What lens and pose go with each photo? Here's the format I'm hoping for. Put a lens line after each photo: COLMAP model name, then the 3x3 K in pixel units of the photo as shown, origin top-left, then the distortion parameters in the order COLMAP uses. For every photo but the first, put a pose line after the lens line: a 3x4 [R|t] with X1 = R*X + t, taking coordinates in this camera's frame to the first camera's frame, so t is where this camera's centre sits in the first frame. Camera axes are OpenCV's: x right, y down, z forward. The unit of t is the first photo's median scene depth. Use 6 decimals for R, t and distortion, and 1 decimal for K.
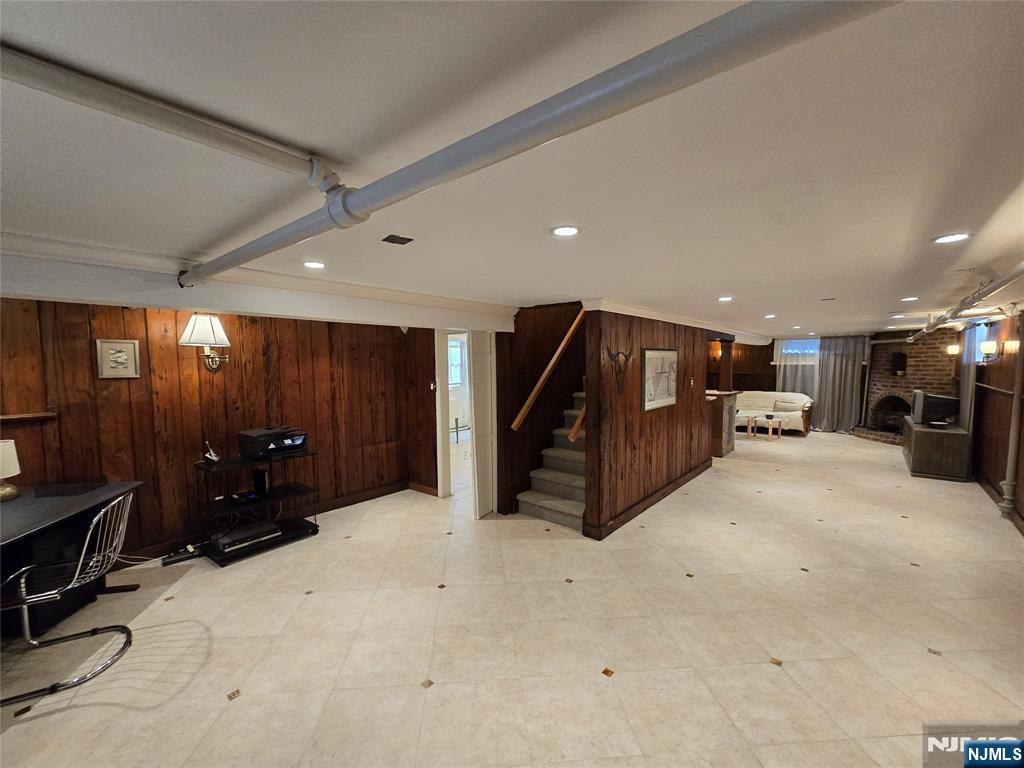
lens RADIAL K [[419.8, 0, 515.3], [0, 419.8, 390.7], [0, 0, 1]] dist [-0.004035, 0.001980]
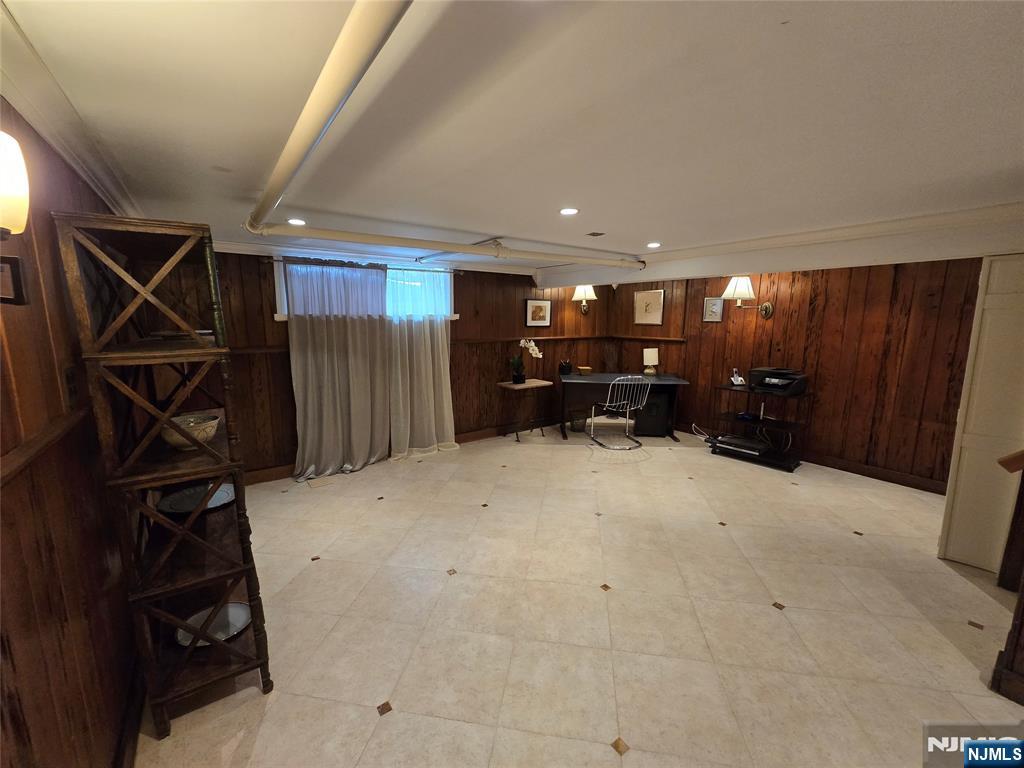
lens RADIAL K [[419.8, 0, 507.5], [0, 419.8, 385.5], [0, 0, 1]] dist [-0.004035, 0.001980]
pose [[-0.244819, 0.160818, -0.956139, 0.760276], [-0.072419, 0.980361, 0.183435, -0.024484], [0.966861, 0.114150, -0.228365, 0.565495]]
